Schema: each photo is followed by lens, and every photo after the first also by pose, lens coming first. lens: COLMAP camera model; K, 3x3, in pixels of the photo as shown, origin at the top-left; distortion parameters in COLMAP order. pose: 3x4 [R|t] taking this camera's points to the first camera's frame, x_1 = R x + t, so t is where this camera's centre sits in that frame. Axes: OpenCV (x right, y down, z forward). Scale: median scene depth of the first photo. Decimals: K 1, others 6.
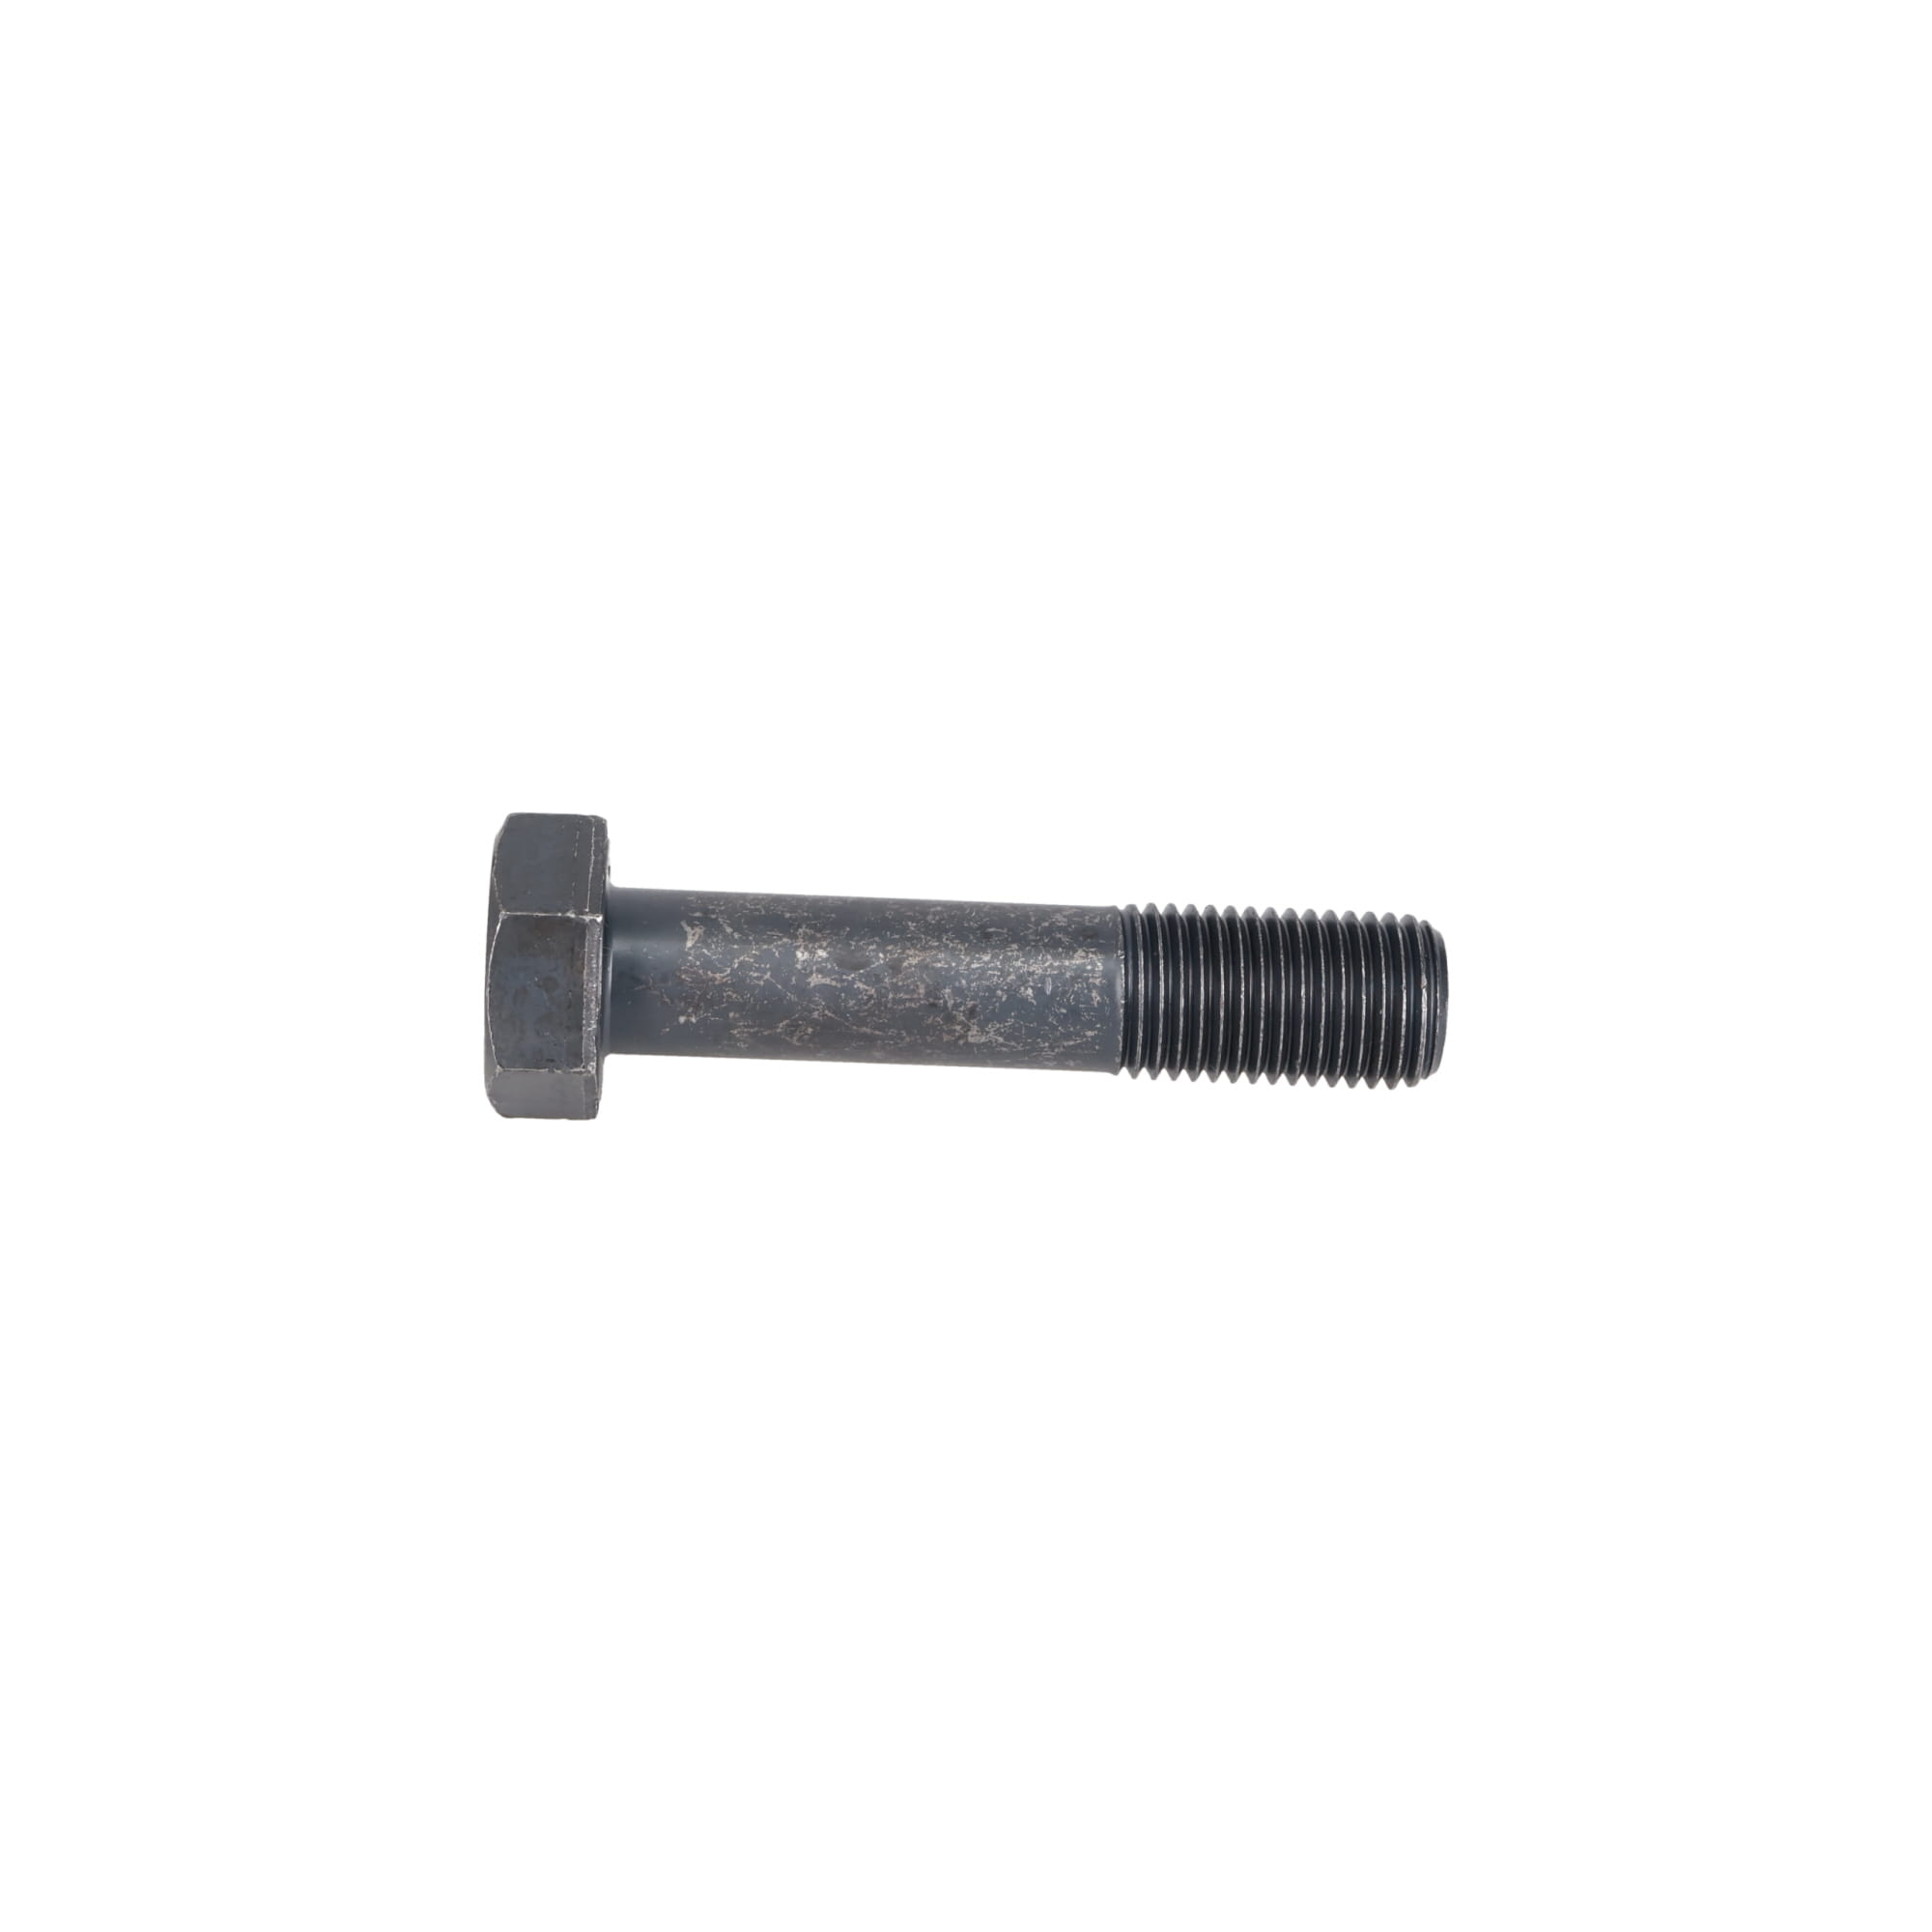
lens RADIAL K [[5454.2, 0, 966.8], [0, 5454.2, 965.7], [0, 0, 1]] dist [0.089632, 0.000000]
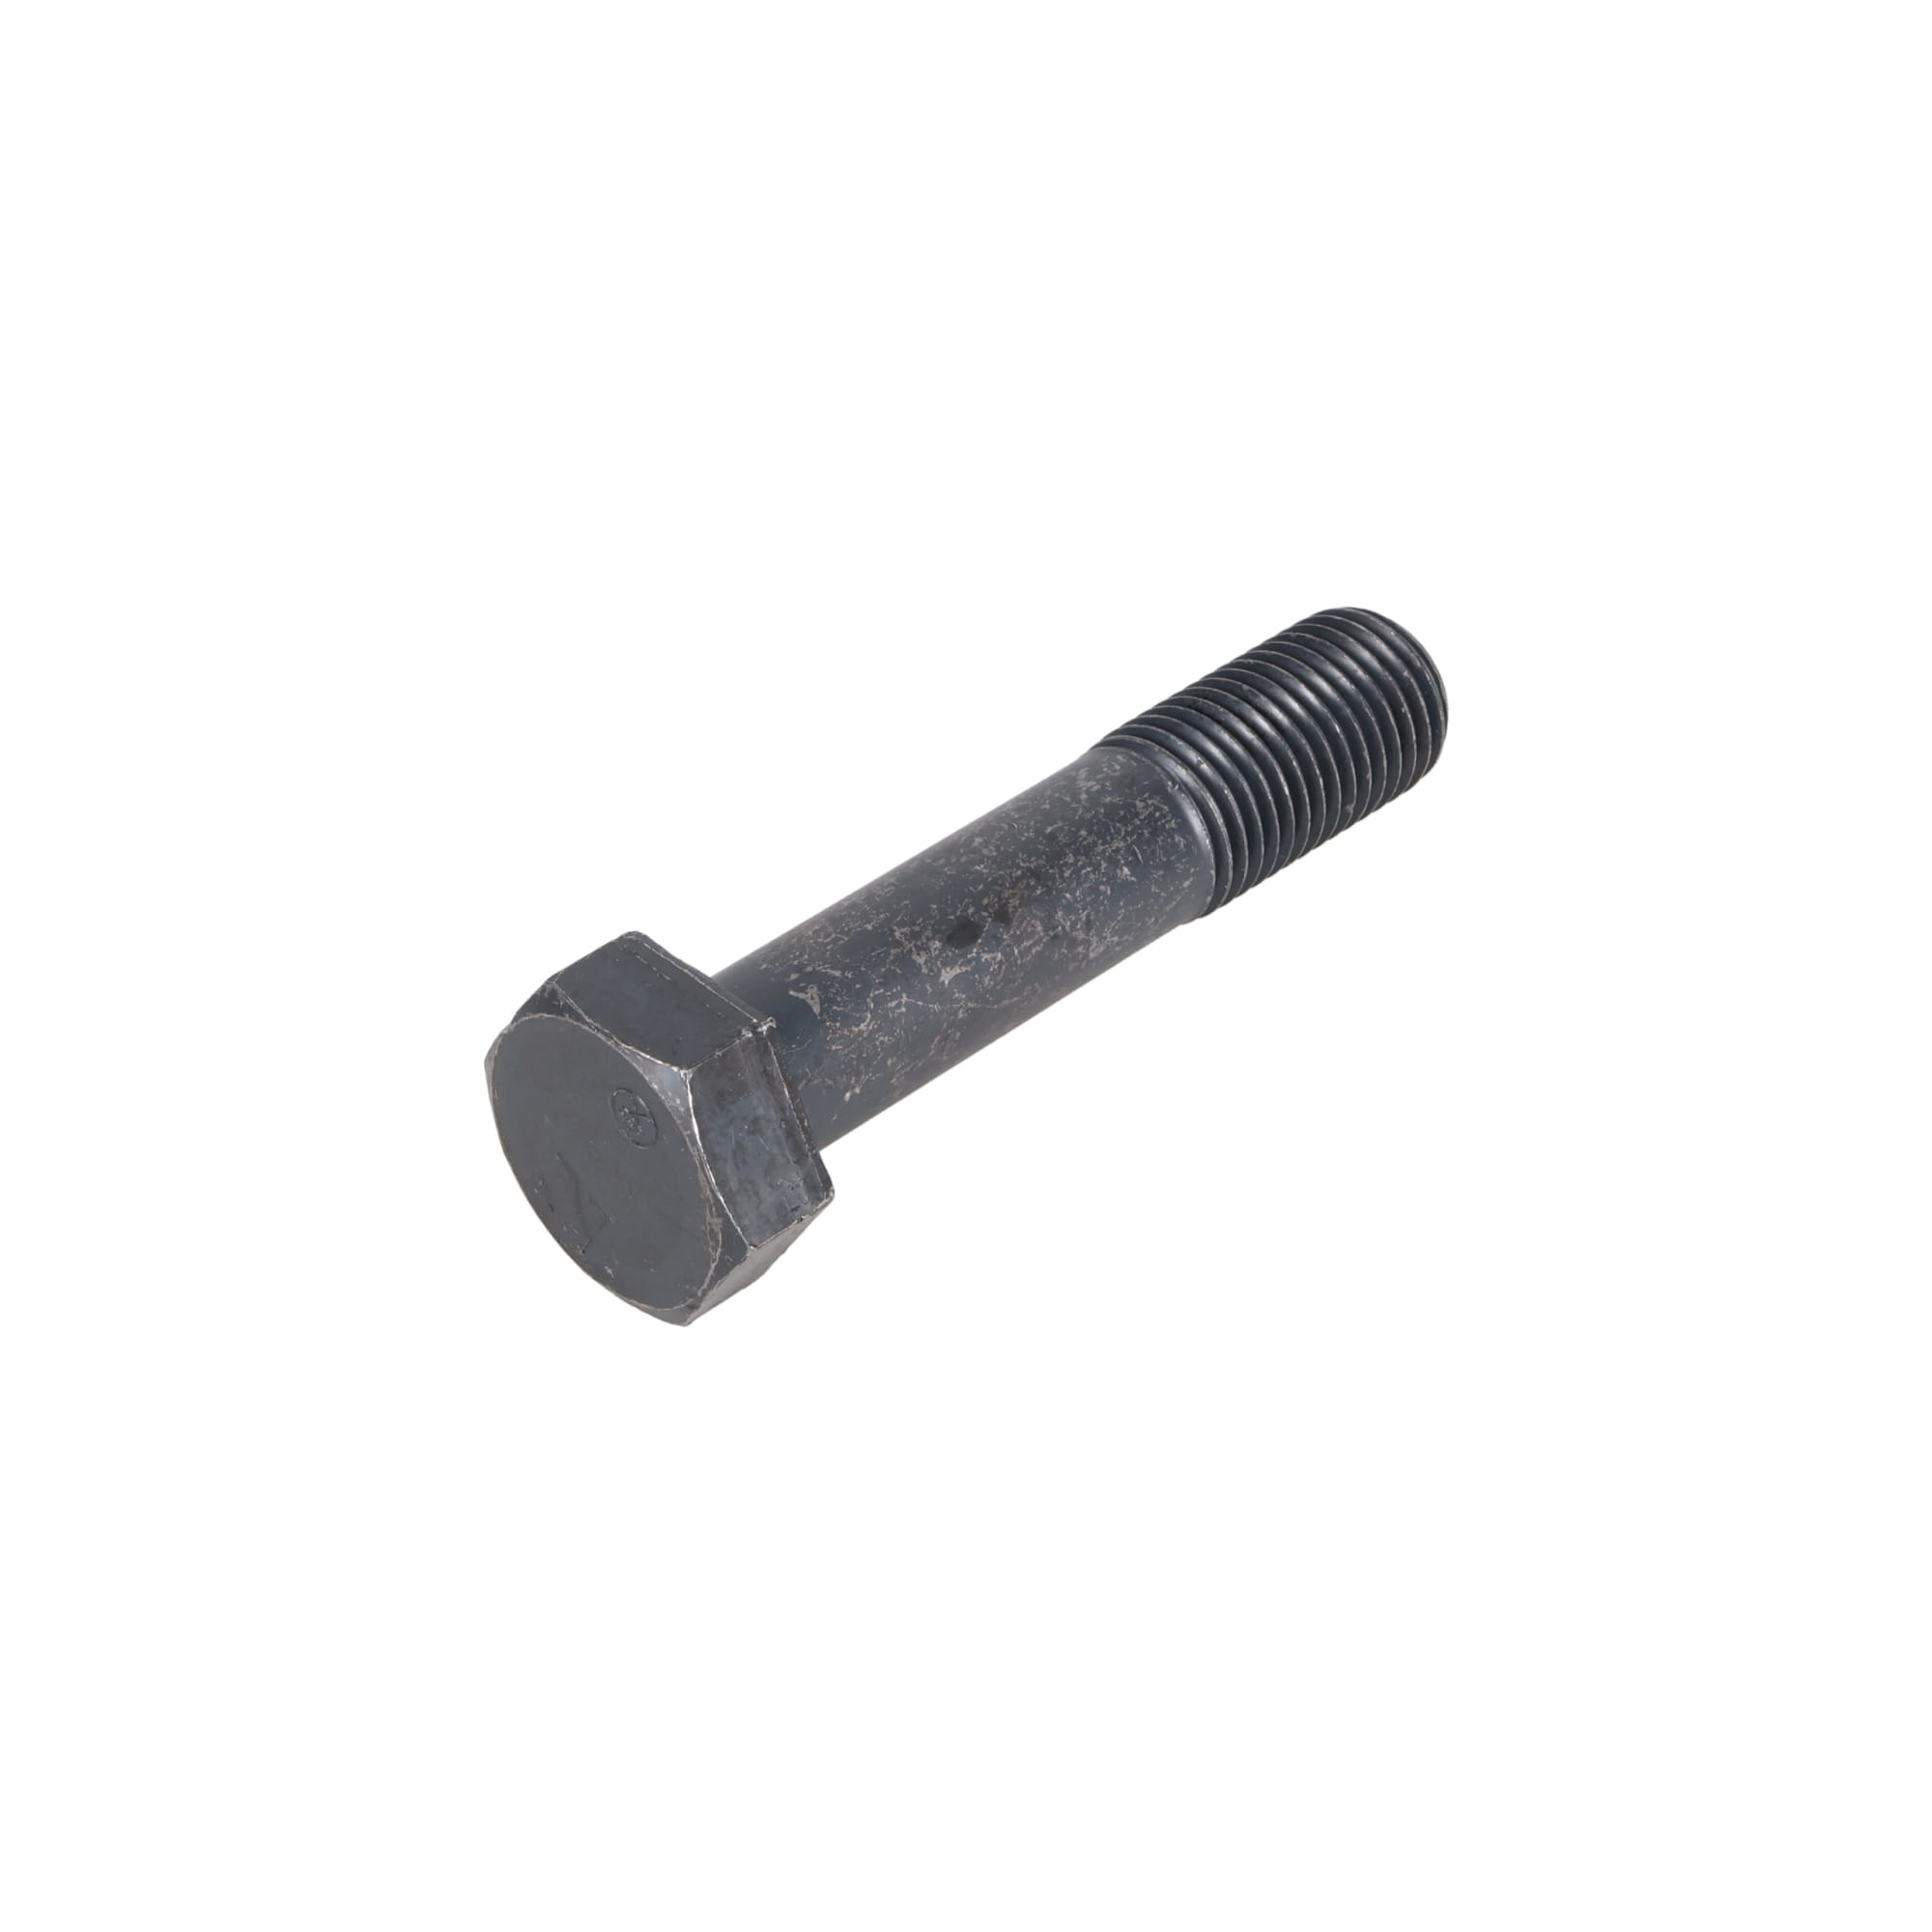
lens RADIAL K [[5454.2, 0, 965.1], [0, 5454.2, 966.3], [0, 0, 1]] dist [0.089632, 0.000000]
pose [[0.712497, -0.469616, 0.521353, -0.454478], [0.456049, 0.874607, 0.164564, -0.132920], [-0.533261, 0.120511, 0.837323, 0.306778]]
